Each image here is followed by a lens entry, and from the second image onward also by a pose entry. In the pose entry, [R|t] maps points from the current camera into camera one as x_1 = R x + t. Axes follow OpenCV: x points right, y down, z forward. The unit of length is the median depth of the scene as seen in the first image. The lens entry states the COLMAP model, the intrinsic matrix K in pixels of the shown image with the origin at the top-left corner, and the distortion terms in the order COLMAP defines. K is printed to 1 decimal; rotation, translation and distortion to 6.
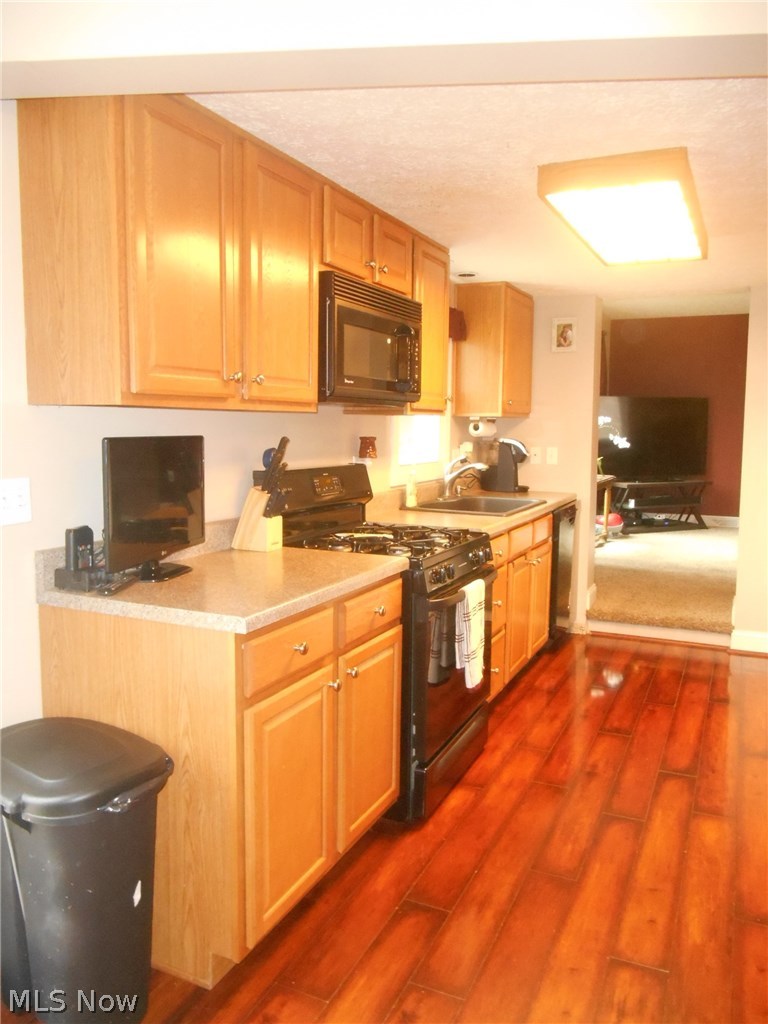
lens RADIAL K [[798.6, 0, 383.9], [0, 798.6, 511.4], [0, 0, 1]] dist [-0.031213, 0.001372]
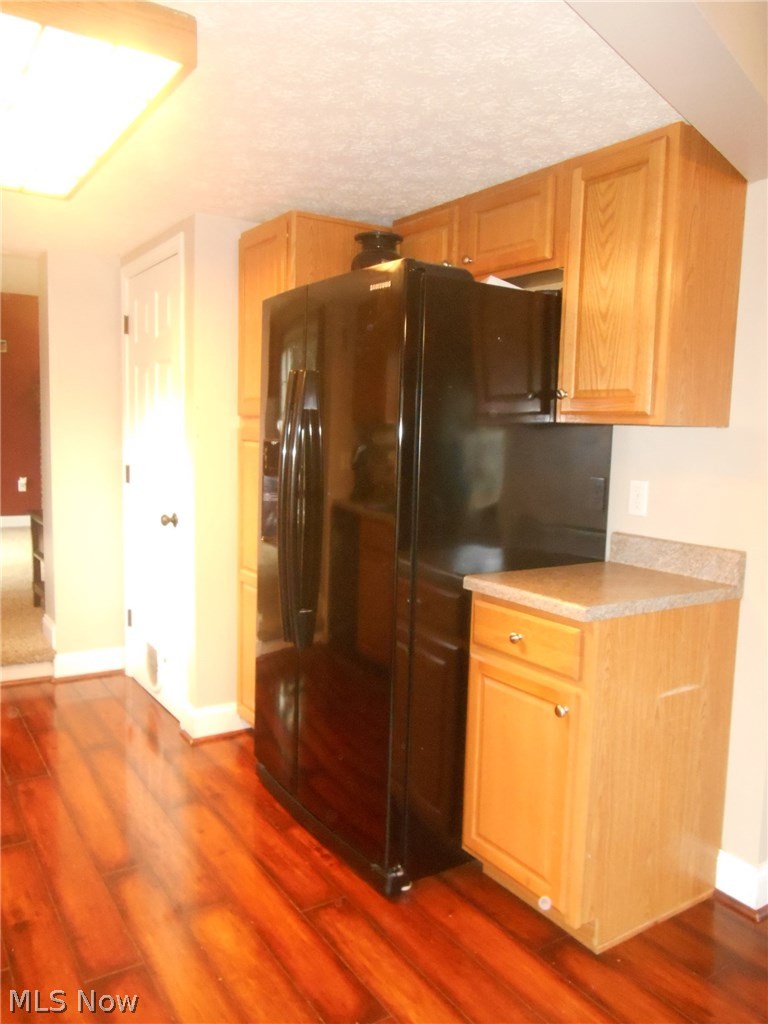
lens RADIAL K [[798.6, 0, 383.4], [0, 798.6, 512.1], [0, 0, 1]] dist [-0.031213, 0.001372]
pose [[0.537844, -0.091632, 0.838050, -0.076549], [0.071813, 0.995442, 0.062754, -0.033708], [-0.839980, 0.026431, 0.541973, 0.245379]]
